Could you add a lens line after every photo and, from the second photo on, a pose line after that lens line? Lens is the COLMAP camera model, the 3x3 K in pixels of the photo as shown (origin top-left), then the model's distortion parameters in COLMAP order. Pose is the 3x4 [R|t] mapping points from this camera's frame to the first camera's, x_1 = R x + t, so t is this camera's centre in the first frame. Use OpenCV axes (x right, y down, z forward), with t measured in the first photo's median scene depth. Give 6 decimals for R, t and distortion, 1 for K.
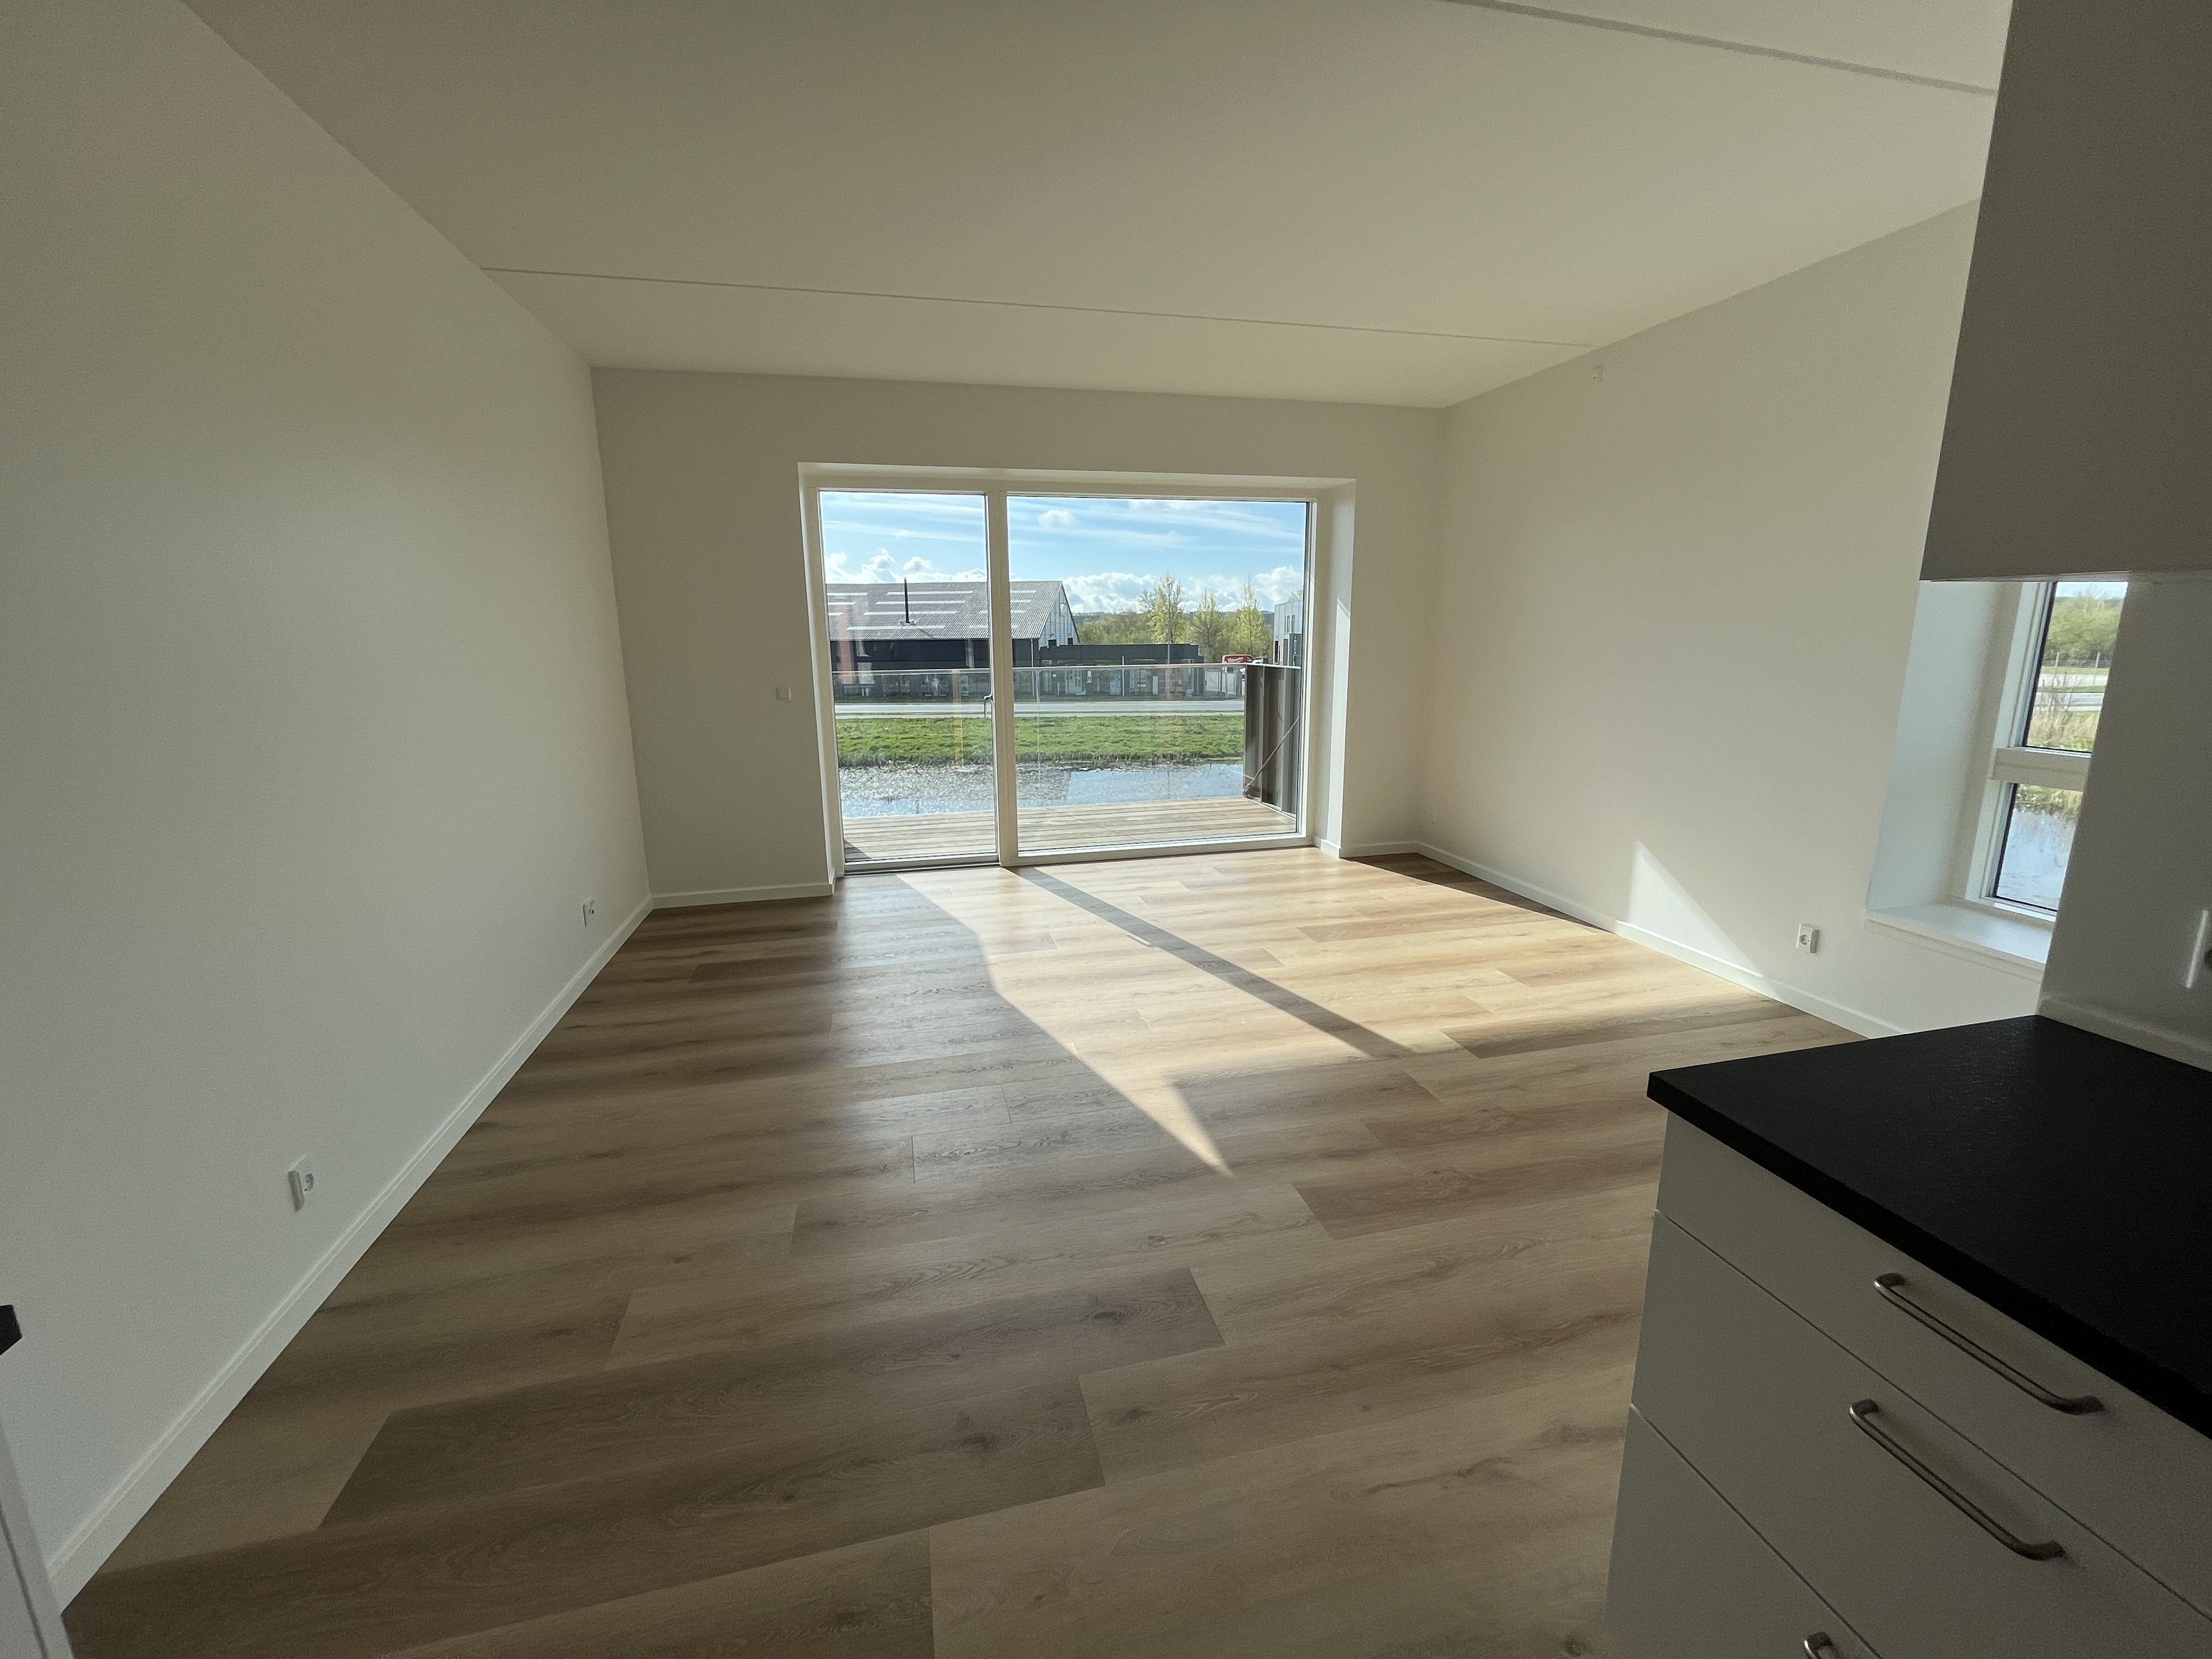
lens RADIAL K [[889.9, 0, 1104.5], [0, 889.9, 812.5], [0, 0, 1]] dist [-0.004524, 0.001682]
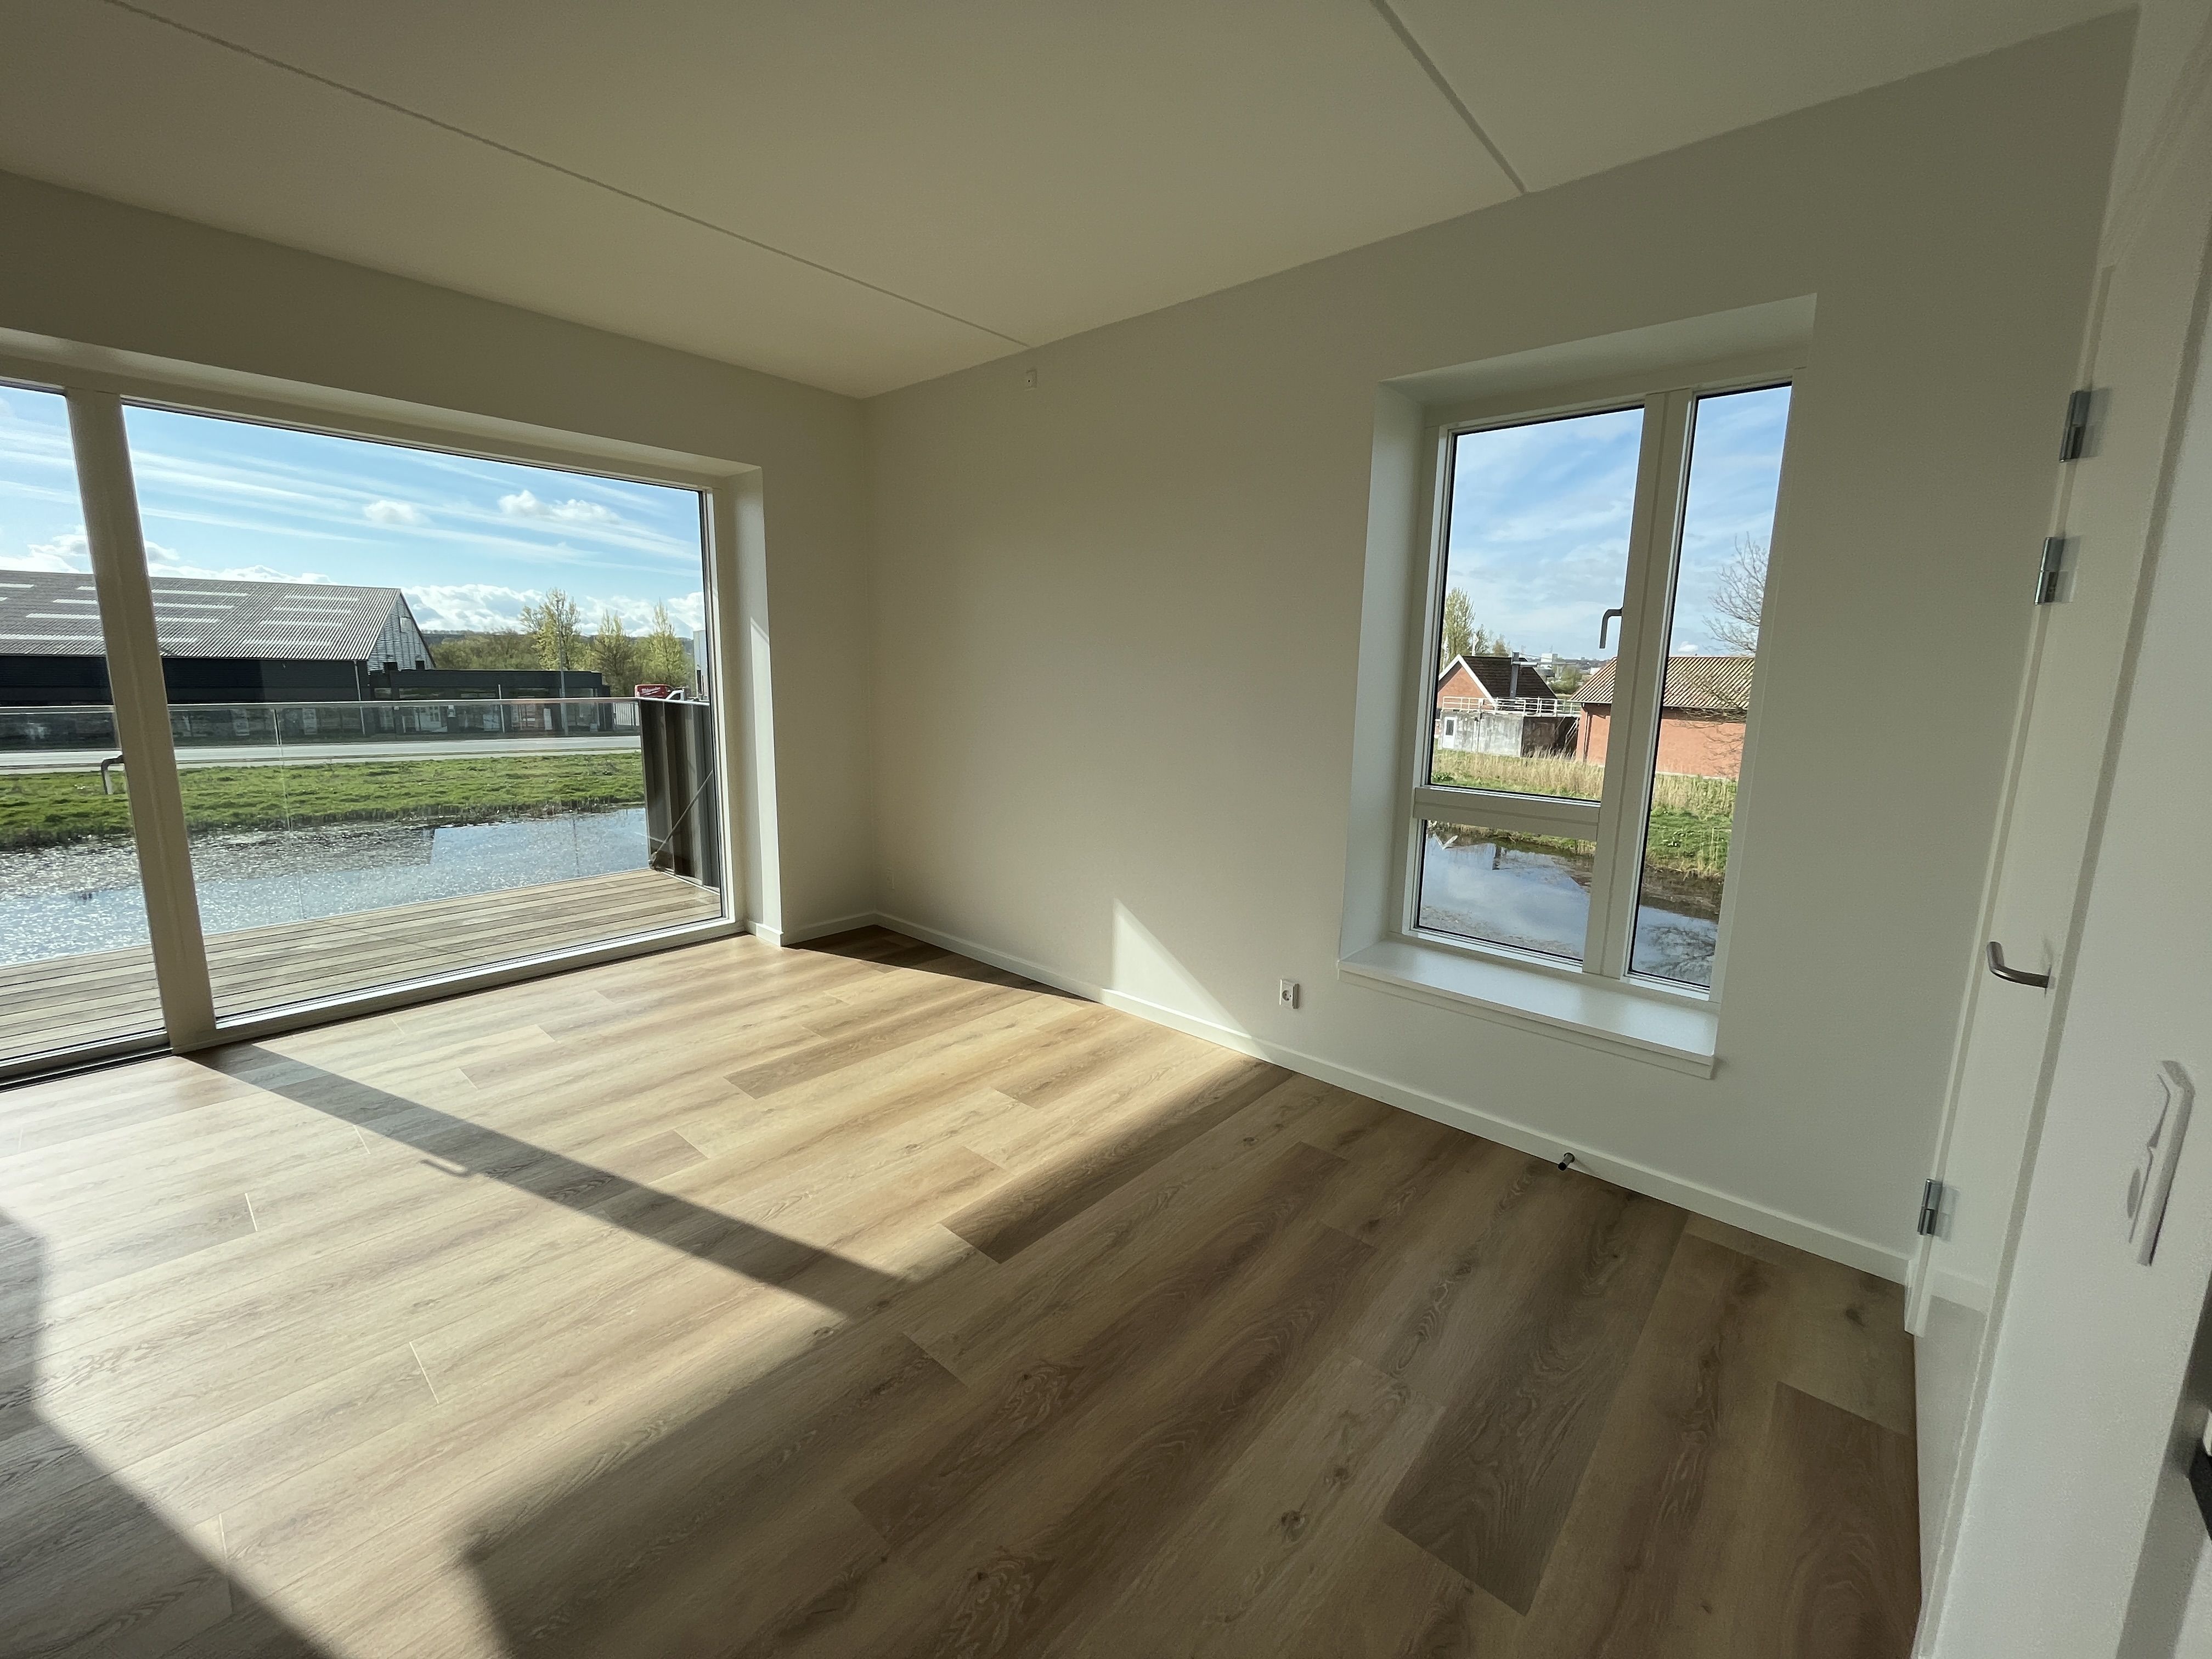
lens RADIAL K [[889.9, 0, 1102.0], [0, 889.9, 811.4], [0, 0, 1]] dist [-0.004524, 0.001682]
pose [[0.820624, -0.067787, 0.567433, 0.064963], [0.088026, 0.996084, -0.008309, -0.040575], [-0.564648, 0.056768, 0.823377, 0.205932]]
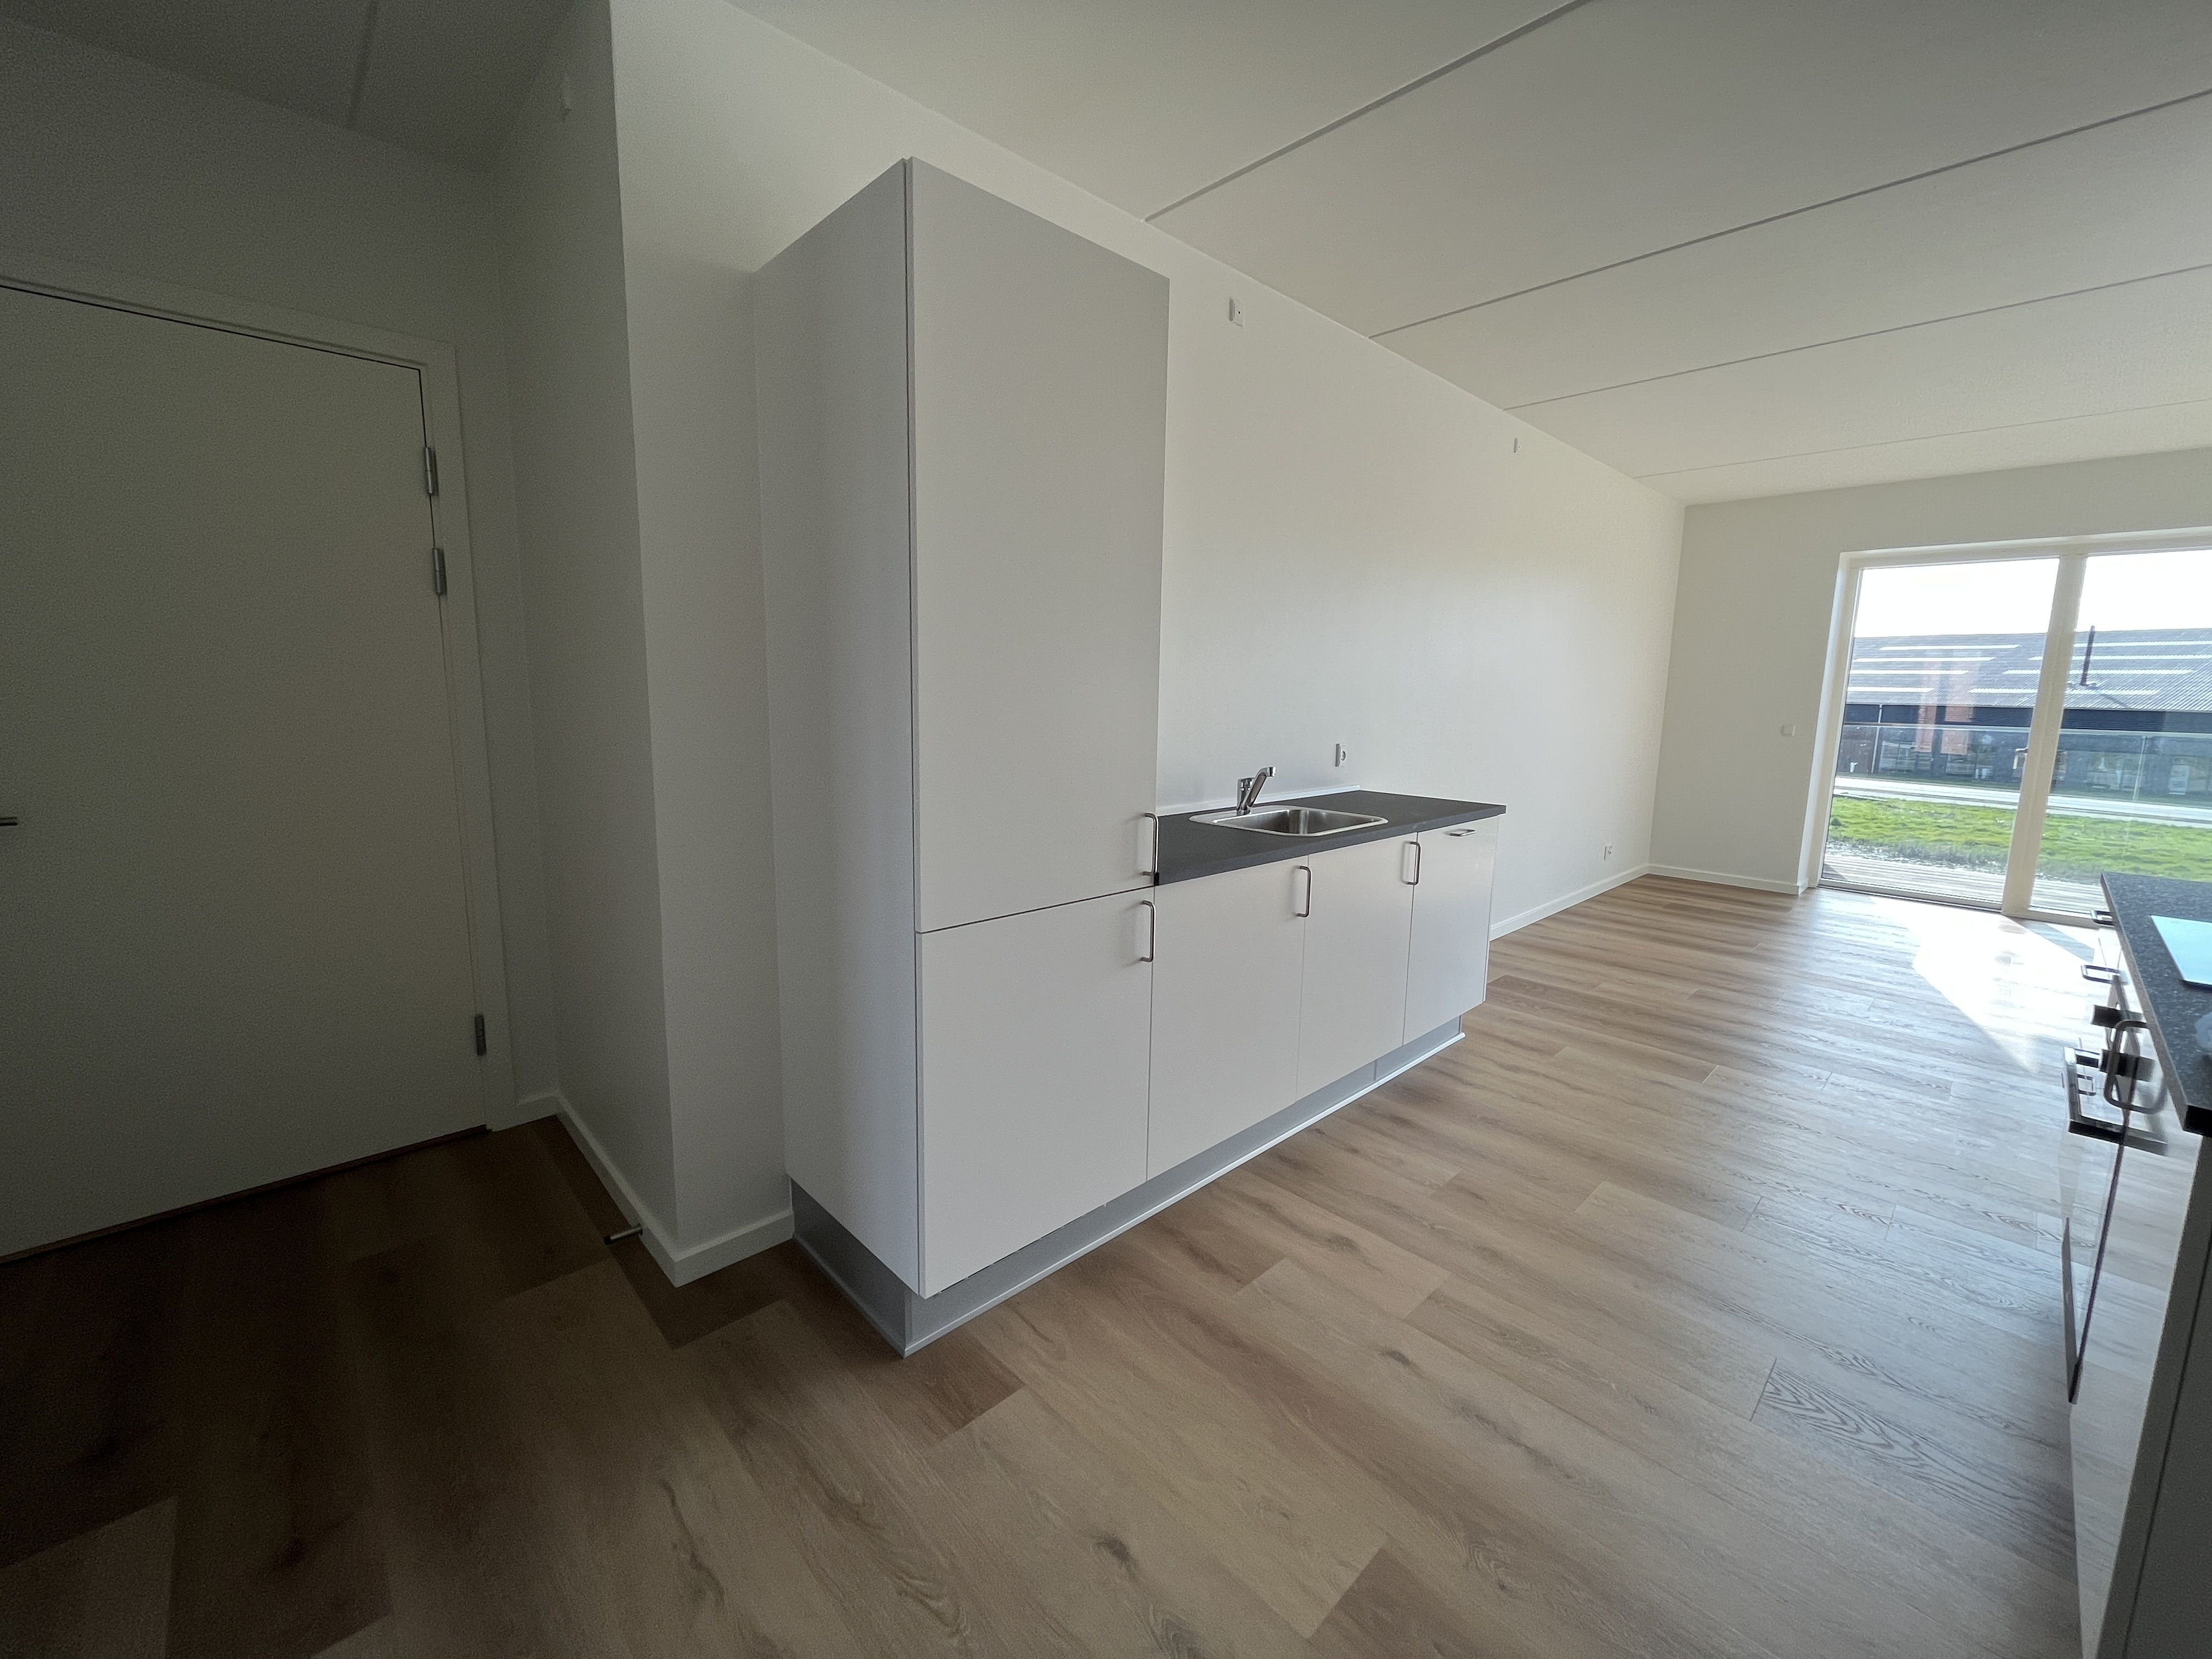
lens RADIAL K [[889.9, 0, 1112.2], [0, 889.9, 807.4], [0, 0, 1]] dist [-0.004524, 0.001682]
pose [[0.501598, 0.140608, -0.853598, 0.247652], [-0.196411, 0.979446, 0.045922, 0.103045], [0.842510, 0.144622, 0.518905, -0.451036]]
